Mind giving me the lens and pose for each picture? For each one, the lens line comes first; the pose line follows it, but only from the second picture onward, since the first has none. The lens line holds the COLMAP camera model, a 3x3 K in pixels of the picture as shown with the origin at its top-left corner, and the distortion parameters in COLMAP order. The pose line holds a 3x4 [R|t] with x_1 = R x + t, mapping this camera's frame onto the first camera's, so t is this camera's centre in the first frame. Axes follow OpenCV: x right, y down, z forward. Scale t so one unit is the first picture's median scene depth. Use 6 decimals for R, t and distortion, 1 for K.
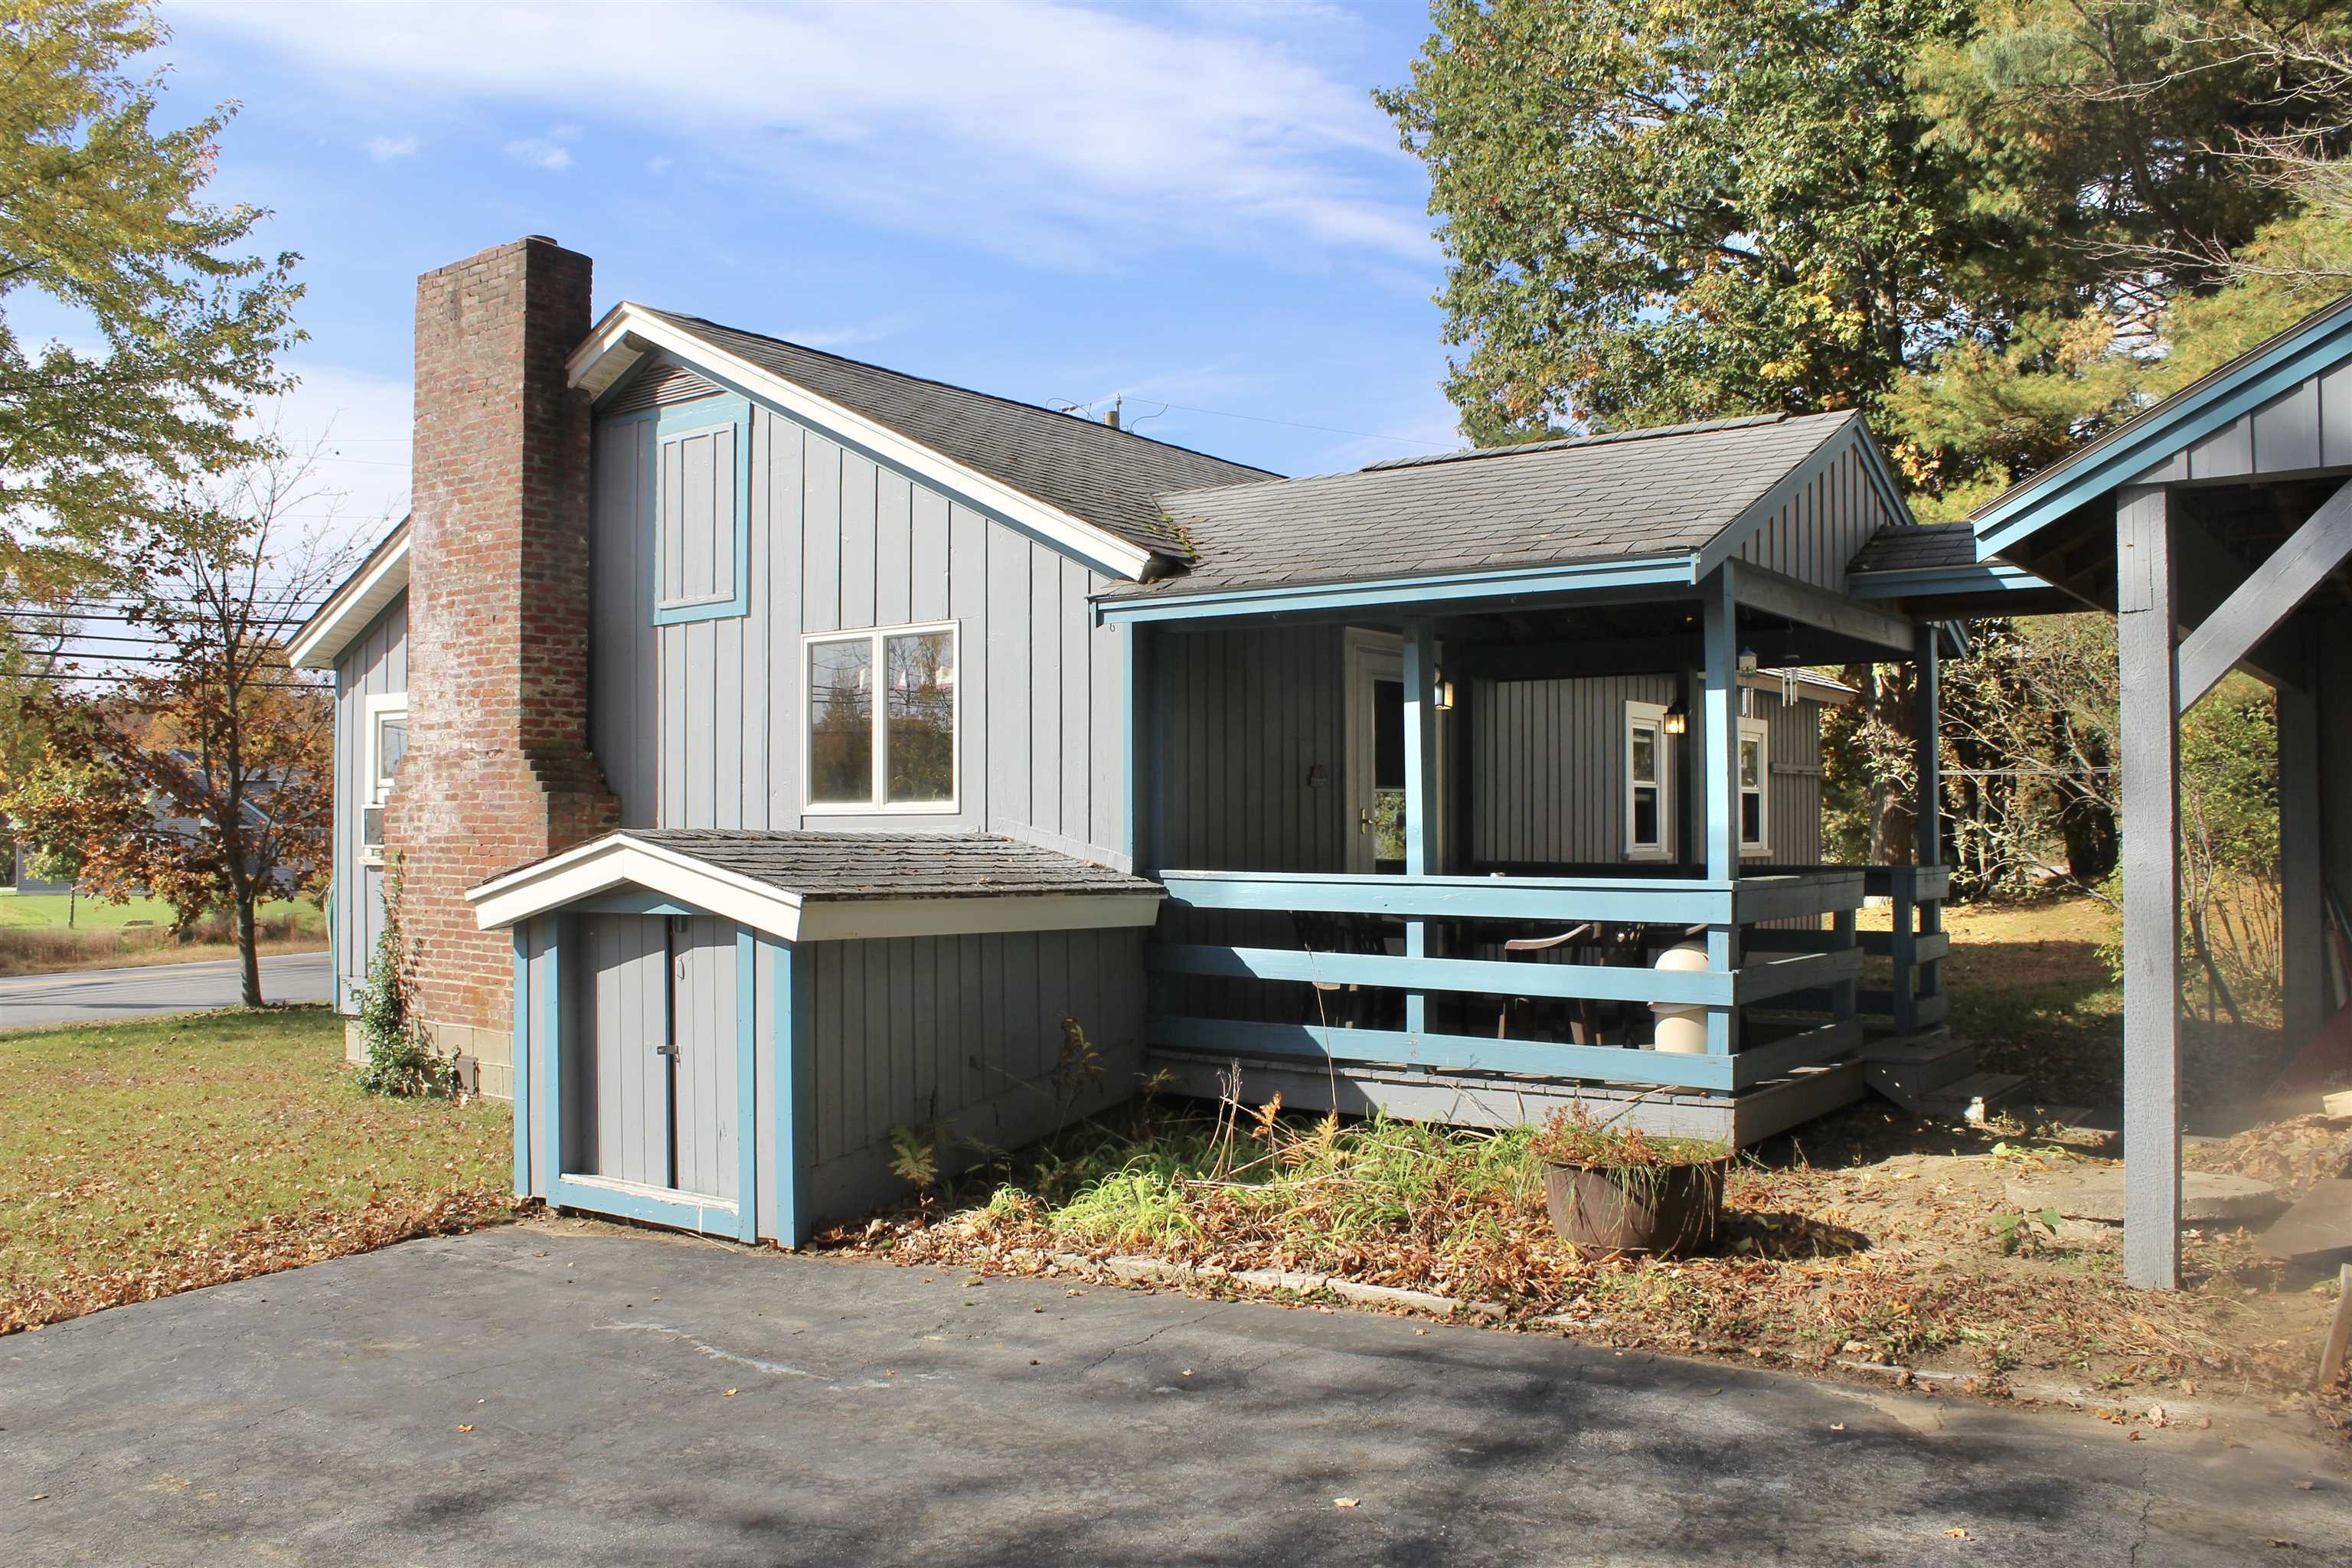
lens RADIAL K [[1977.9, 0, 1159.1], [0, 1977.9, 790.0], [0, 0, 1]] dist [-0.165535, 0.157082]
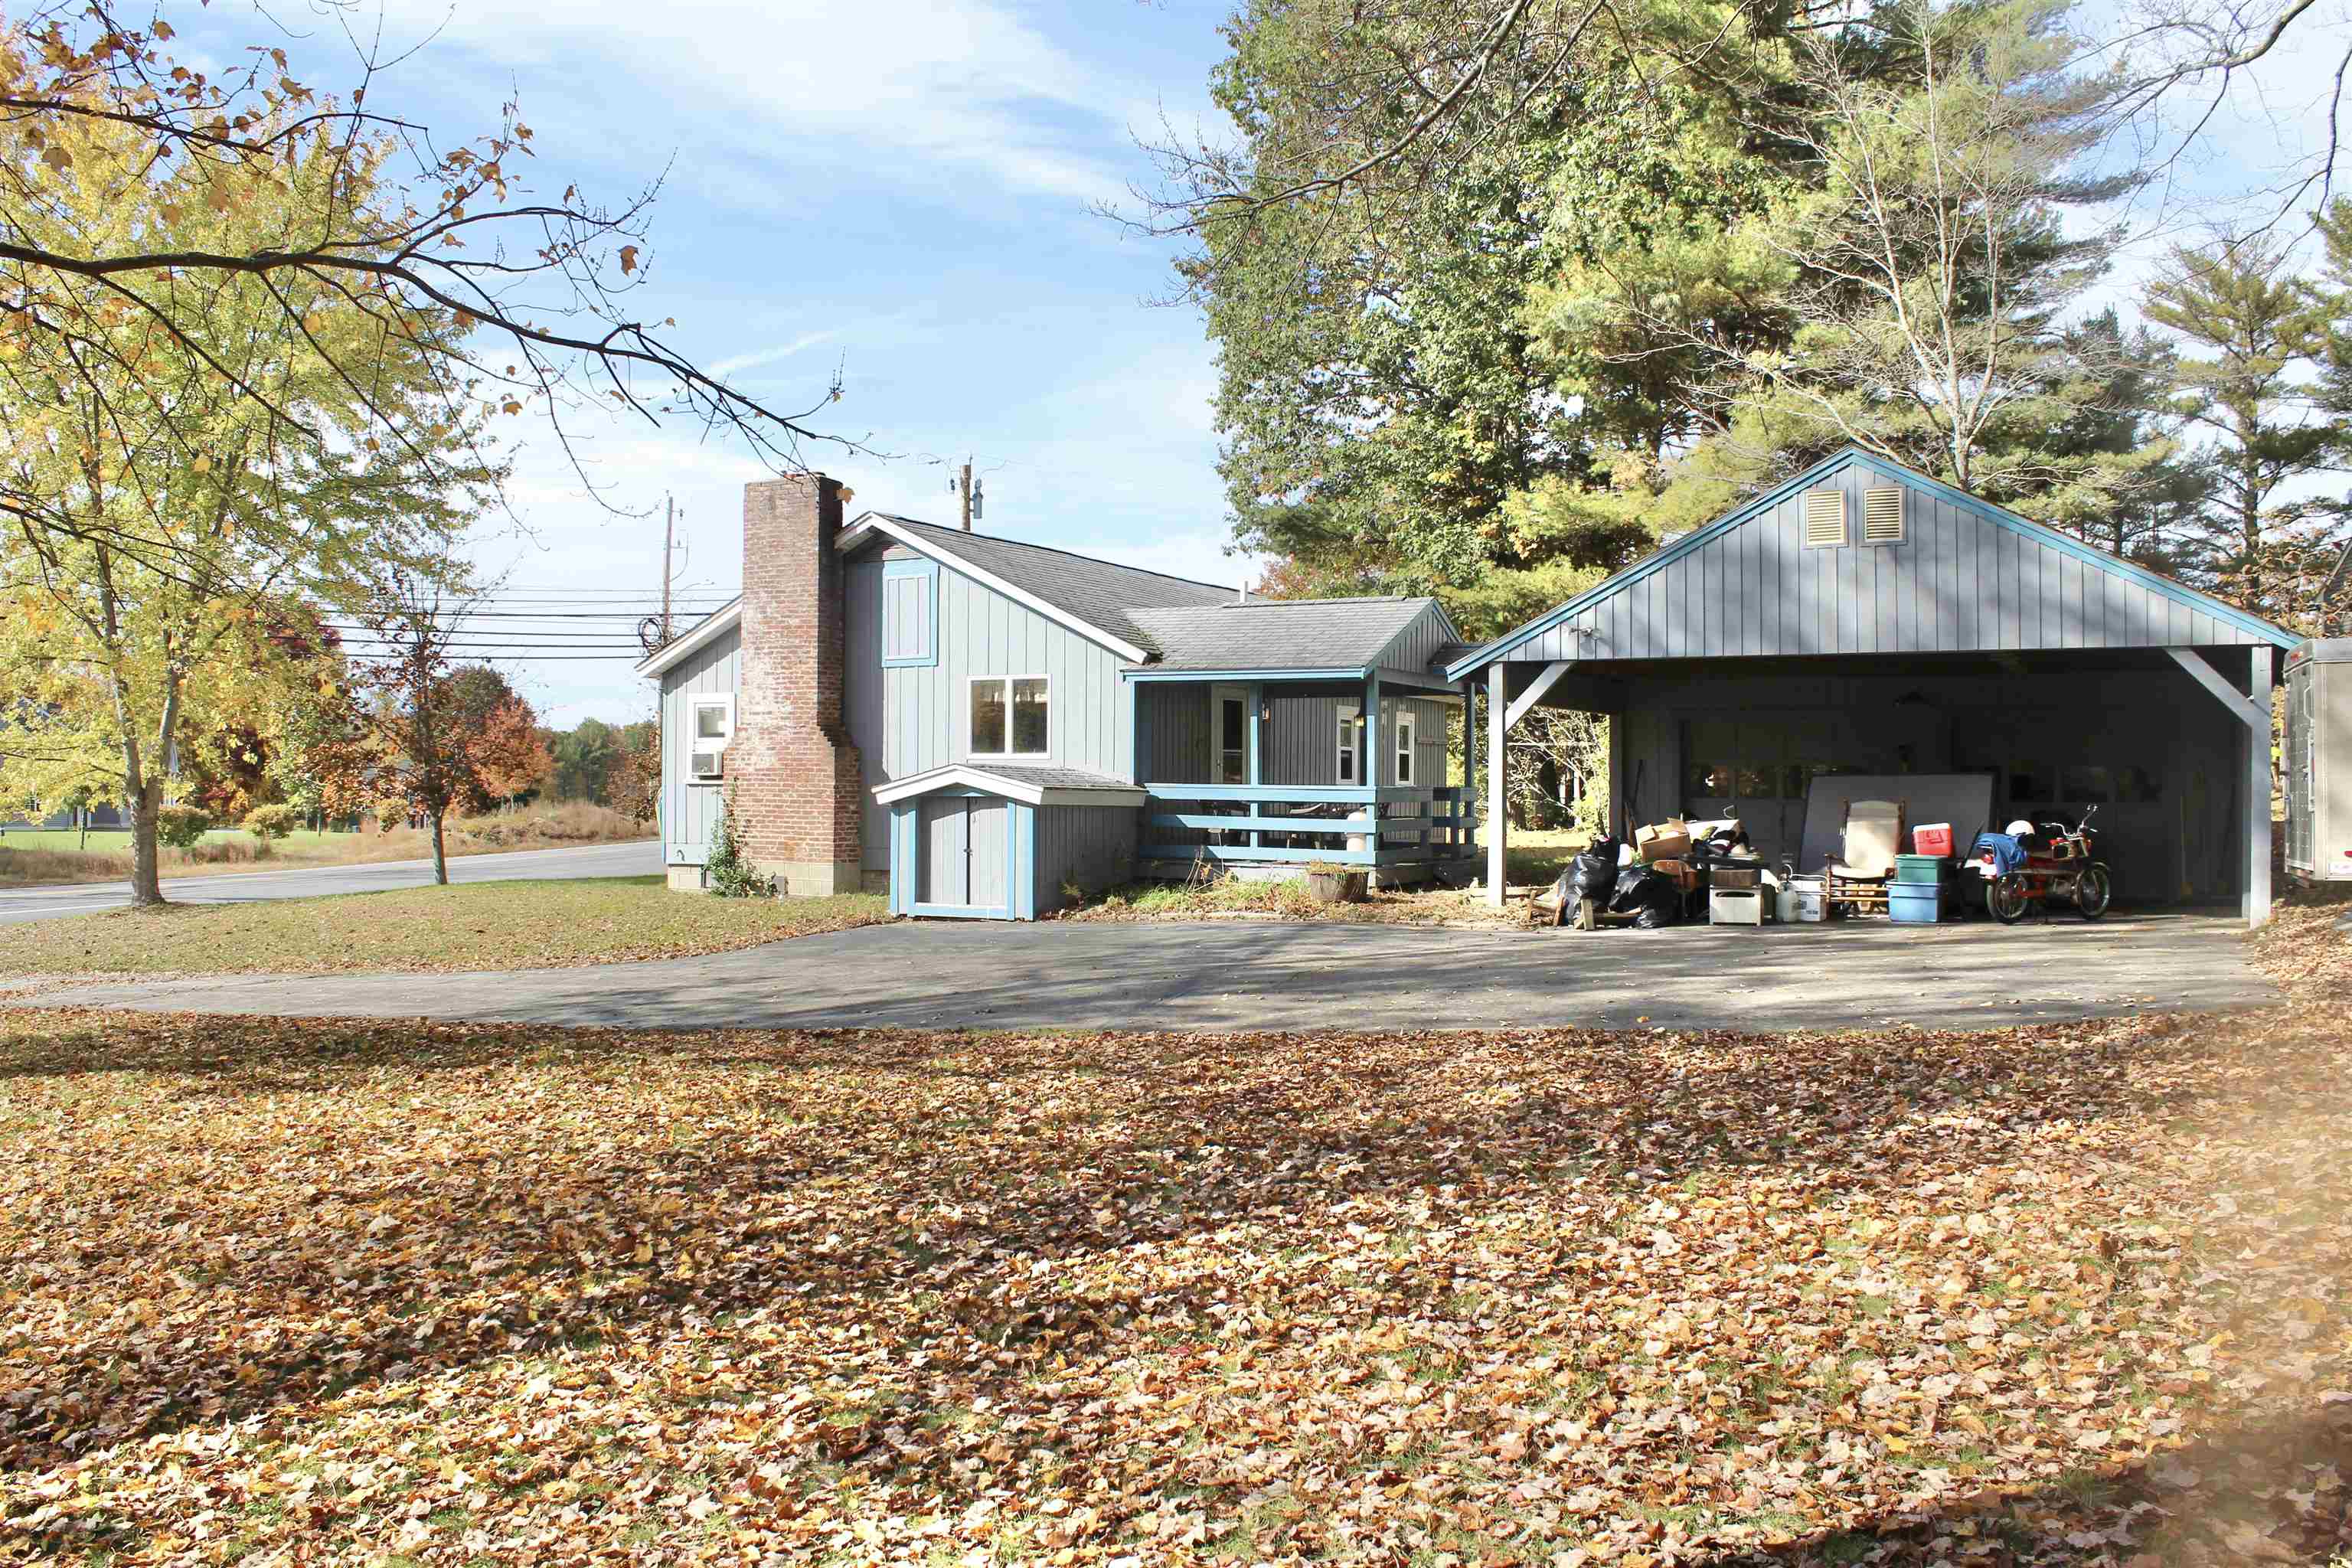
lens RADIAL K [[1976.5, 0, 1176.0], [0, 1976.5, 784.0], [0, 0, 1]] dist [-0.094308, 0.006046]
pose [[0.987217, 0.010732, 0.159022, -0.288017], [-0.013646, 0.999758, 0.017246, -0.000588], [-0.158799, -0.019196, 0.987124, -1.151527]]
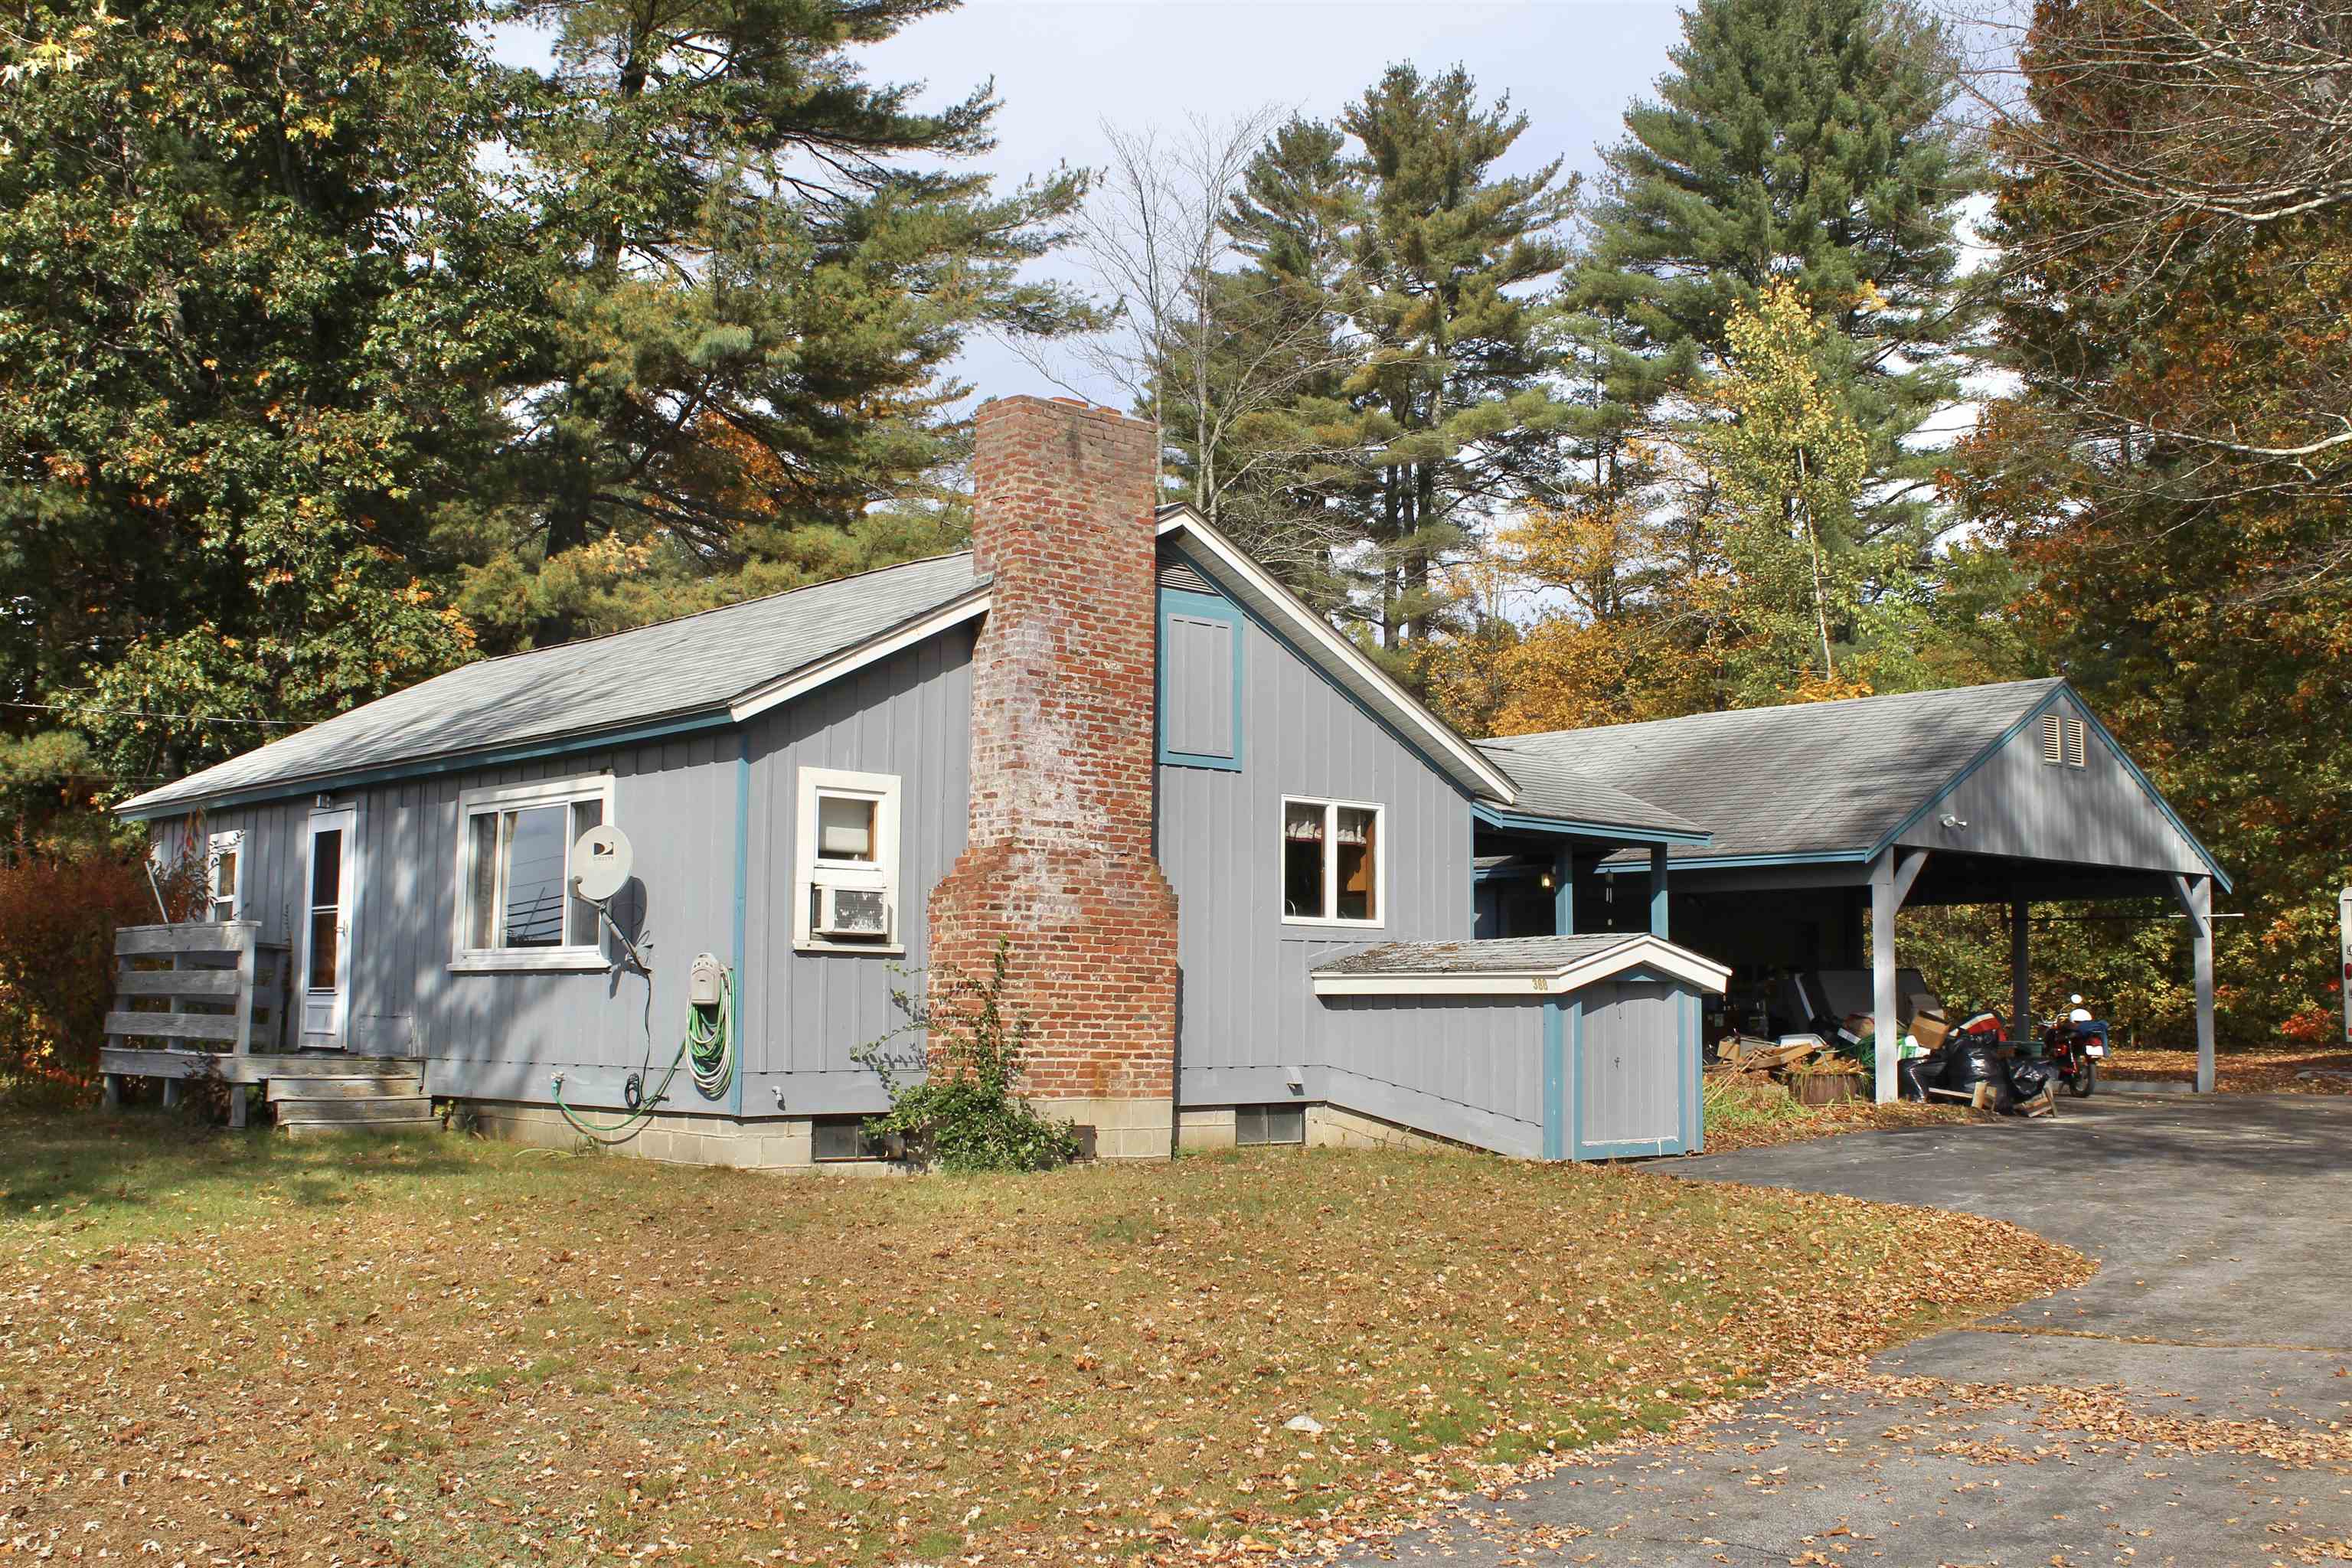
lens RADIAL K [[2462.3, 0, 1176.0], [0, 2462.3, 784.0], [0, 0, 1]] dist [-0.143084, -0.005935]
pose [[0.185059, 0.100221, 0.977604, -1.812533], [-0.029714, 0.994902, -0.096370, 0.080134], [-0.982278, -0.011215, 0.187093, 0.715855]]
